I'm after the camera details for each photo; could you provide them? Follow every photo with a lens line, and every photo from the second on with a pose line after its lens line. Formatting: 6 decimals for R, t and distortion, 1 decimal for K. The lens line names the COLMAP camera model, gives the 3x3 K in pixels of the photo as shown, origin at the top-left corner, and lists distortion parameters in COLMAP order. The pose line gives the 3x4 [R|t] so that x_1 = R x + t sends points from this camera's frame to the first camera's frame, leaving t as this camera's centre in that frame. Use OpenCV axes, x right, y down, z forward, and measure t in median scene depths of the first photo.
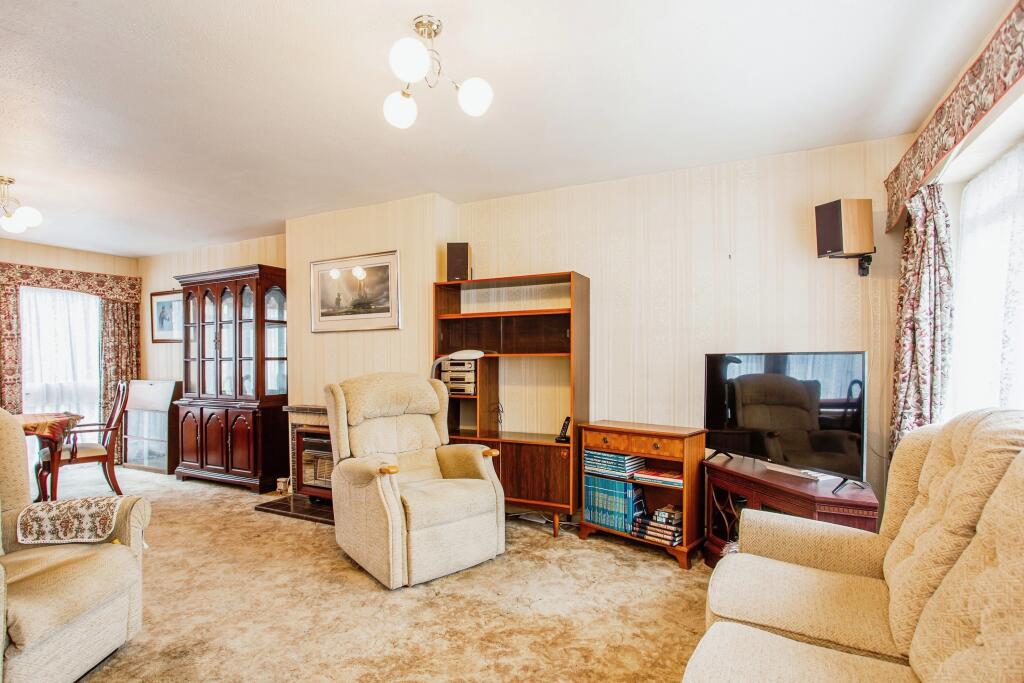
lens RADIAL K [[533.9, 0, 512.4], [0, 533.9, 357.0], [0, 0, 1]] dist [-0.003451, -0.000612]
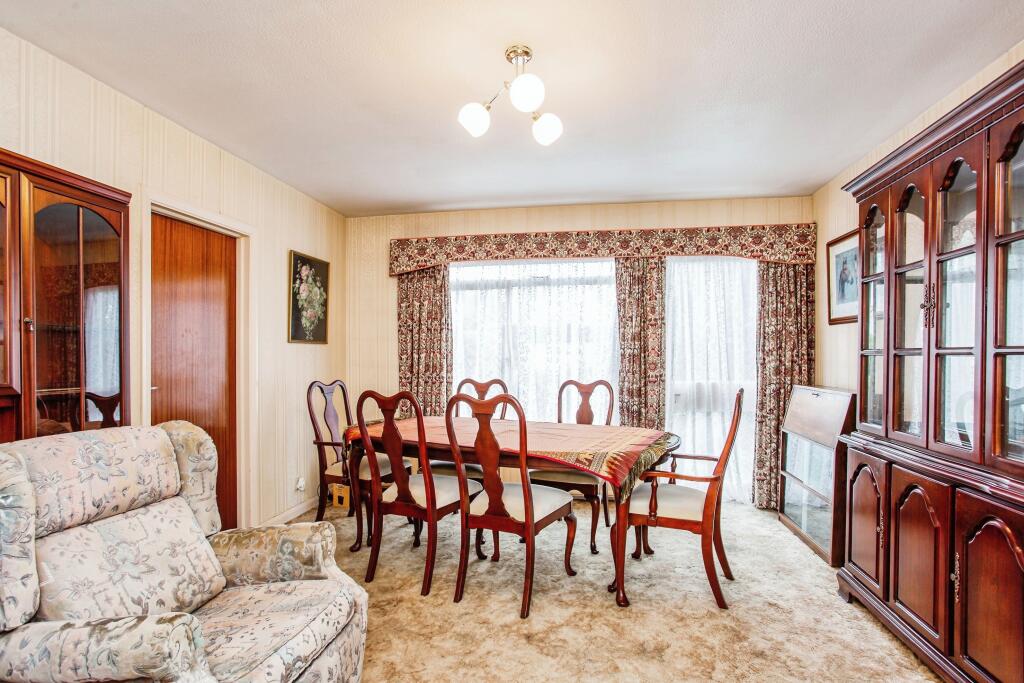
lens RADIAL K [[533.9, 0, 512.4], [0, 533.9, 357.0], [0, 0, 1]] dist [-0.003451, -0.000612]
pose [[0.337613, 0.013158, -0.941193, -0.240932], [-0.003994, 0.999913, 0.012546, 0.004321], [0.941276, -0.000477, 0.337637, 0.485970]]
